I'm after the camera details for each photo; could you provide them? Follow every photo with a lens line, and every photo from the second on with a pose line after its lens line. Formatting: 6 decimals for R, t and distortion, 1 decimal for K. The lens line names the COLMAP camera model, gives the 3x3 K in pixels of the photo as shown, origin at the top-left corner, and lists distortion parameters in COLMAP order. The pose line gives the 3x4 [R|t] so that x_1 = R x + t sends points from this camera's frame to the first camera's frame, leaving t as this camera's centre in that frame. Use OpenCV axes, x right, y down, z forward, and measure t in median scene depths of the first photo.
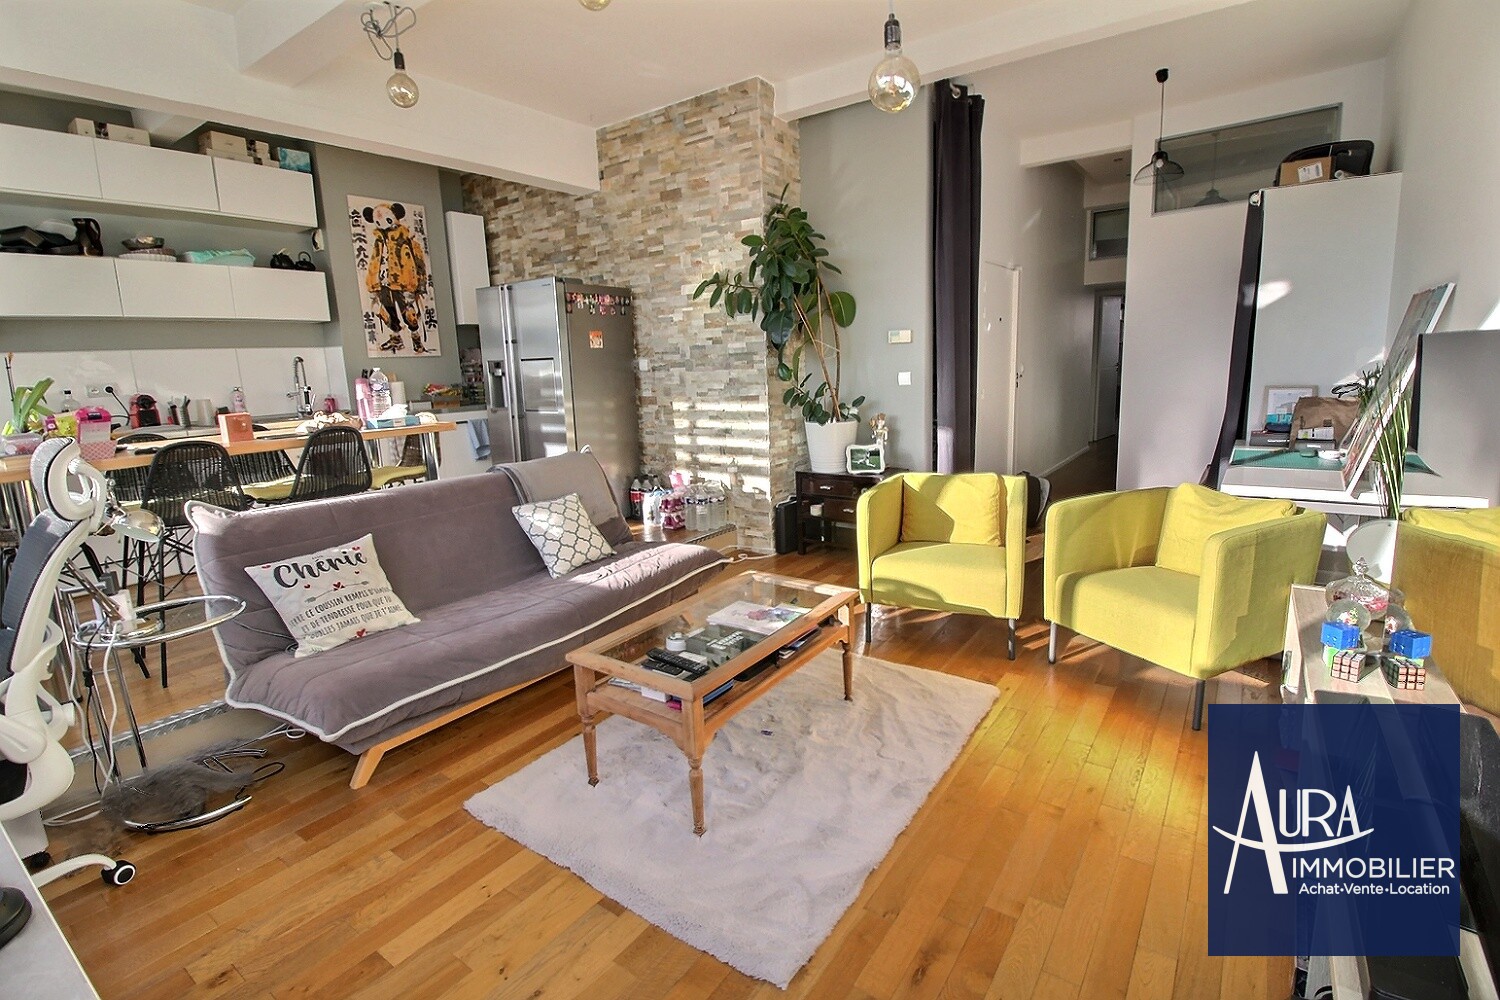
lens RADIAL K [[706.0, 0, 759.8], [0, 706.0, 485.0], [0, 0, 1]] dist [0.002064, -0.013735]
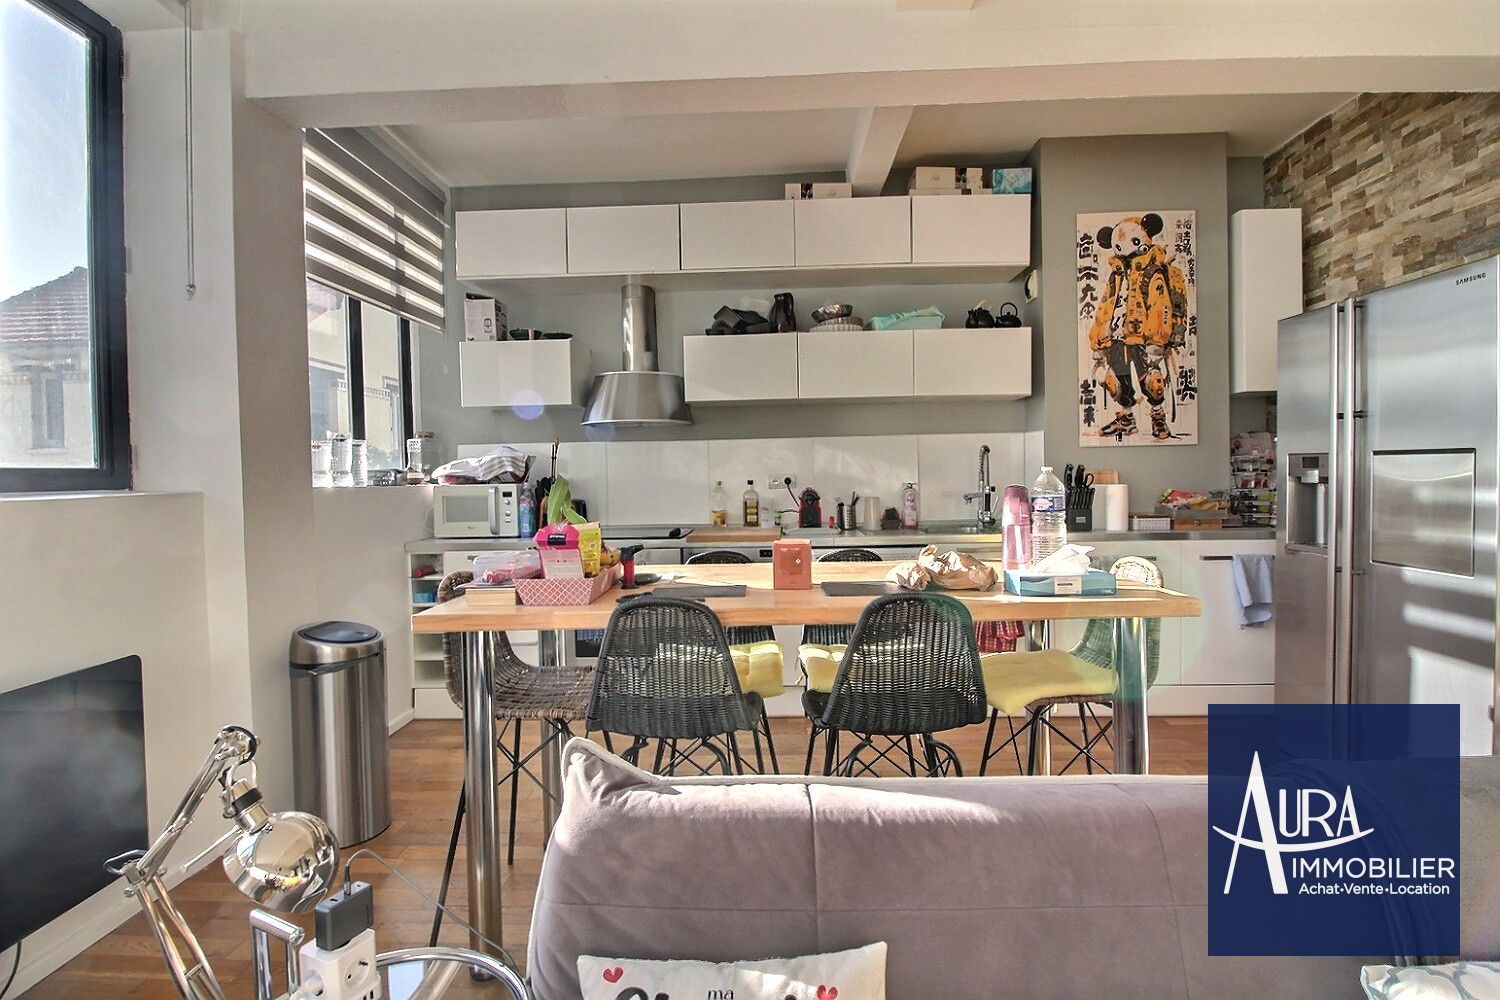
lens RADIAL K [[706.0, 0, 759.8], [0, 706.0, 485.0], [0, 0, 1]] dist [0.002064, -0.013735]
pose [[0.551115, 0.045458, -0.833190, -0.163380], [-0.148108, 0.987989, -0.044062, -0.070794], [0.821180, 0.147685, 0.551228, 0.388806]]
